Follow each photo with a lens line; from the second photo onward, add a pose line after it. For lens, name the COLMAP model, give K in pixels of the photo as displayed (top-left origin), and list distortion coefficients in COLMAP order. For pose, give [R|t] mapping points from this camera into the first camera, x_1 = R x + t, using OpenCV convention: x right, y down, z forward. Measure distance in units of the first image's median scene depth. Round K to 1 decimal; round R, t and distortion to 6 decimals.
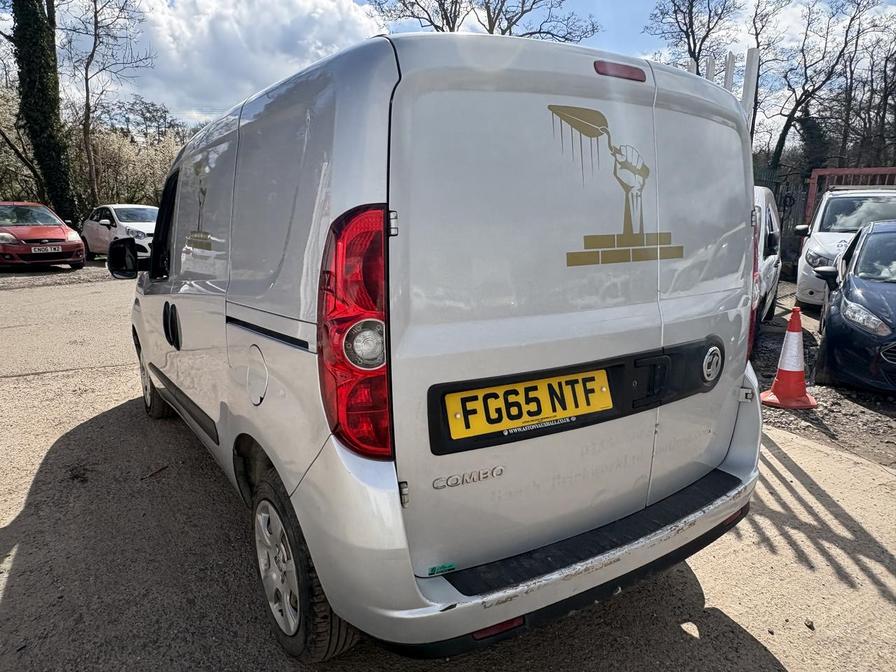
lens RADIAL K [[614.8, 0, 444.6], [0, 614.8, 333.1], [0, 0, 1]] dist [0.001614, 0.005580]
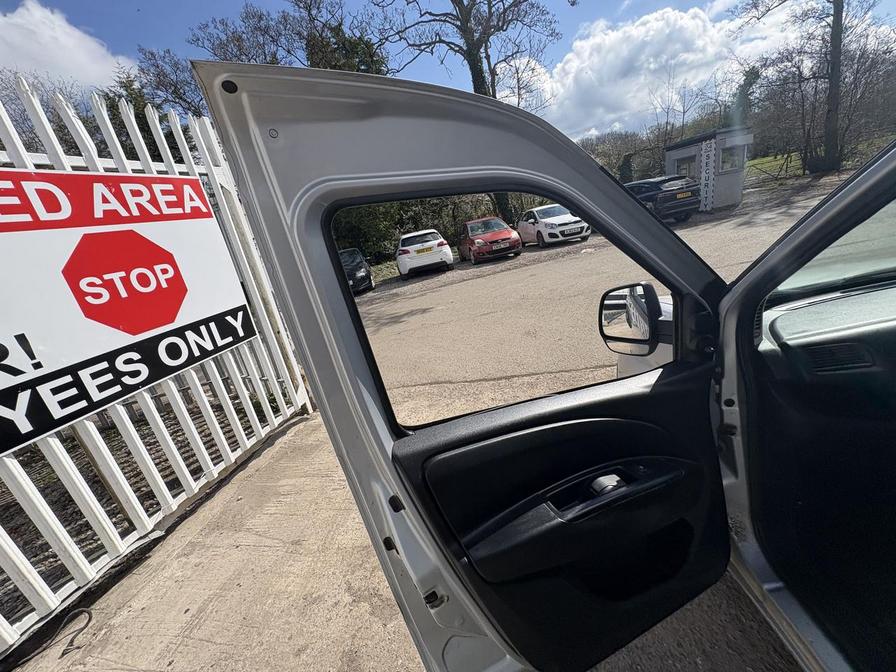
lens RADIAL K [[356.6, 0, 450.0], [0, 356.6, 338.9], [0, 0, 1]] dist [-0.000610, 0.001042]
pose [[0.755626, 0.031304, -0.654254, -0.594423], [0.084152, 0.985940, 0.144365, -0.191250], [0.649575, -0.164142, 0.742368, 0.780532]]
